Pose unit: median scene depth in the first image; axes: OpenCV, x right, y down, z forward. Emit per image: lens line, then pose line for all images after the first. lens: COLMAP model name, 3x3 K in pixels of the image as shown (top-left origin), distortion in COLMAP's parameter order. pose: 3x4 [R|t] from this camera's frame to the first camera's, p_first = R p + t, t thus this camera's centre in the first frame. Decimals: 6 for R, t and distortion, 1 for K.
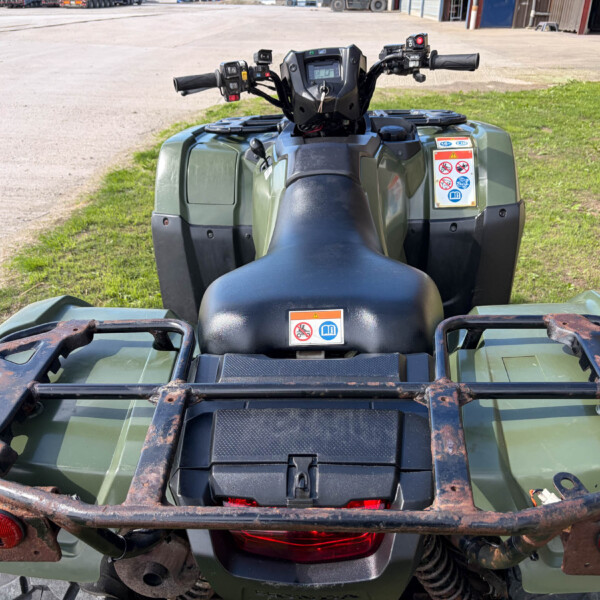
lens RADIAL K [[605.1, 0, 299.4], [0, 605.1, 299.2], [0, 0, 1]] dist [0.007964, 0.000000]
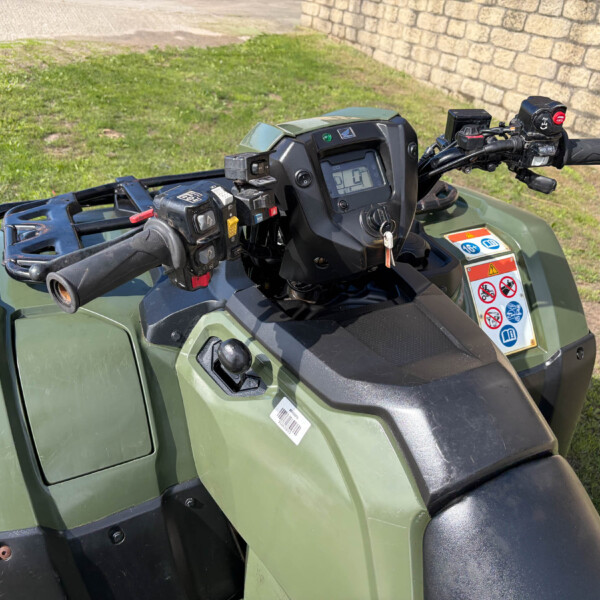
lens RADIAL K [[605.1, 0, 300.5], [0, 605.1, 301.5], [0, 0, 1]] dist [0.007964, 0.000000]
pose [[0.850549, -0.205949, 0.483893, -0.218179], [0.156532, 0.977568, 0.140923, -0.325091], [-0.502061, -0.044117, 0.863706, 0.568337]]
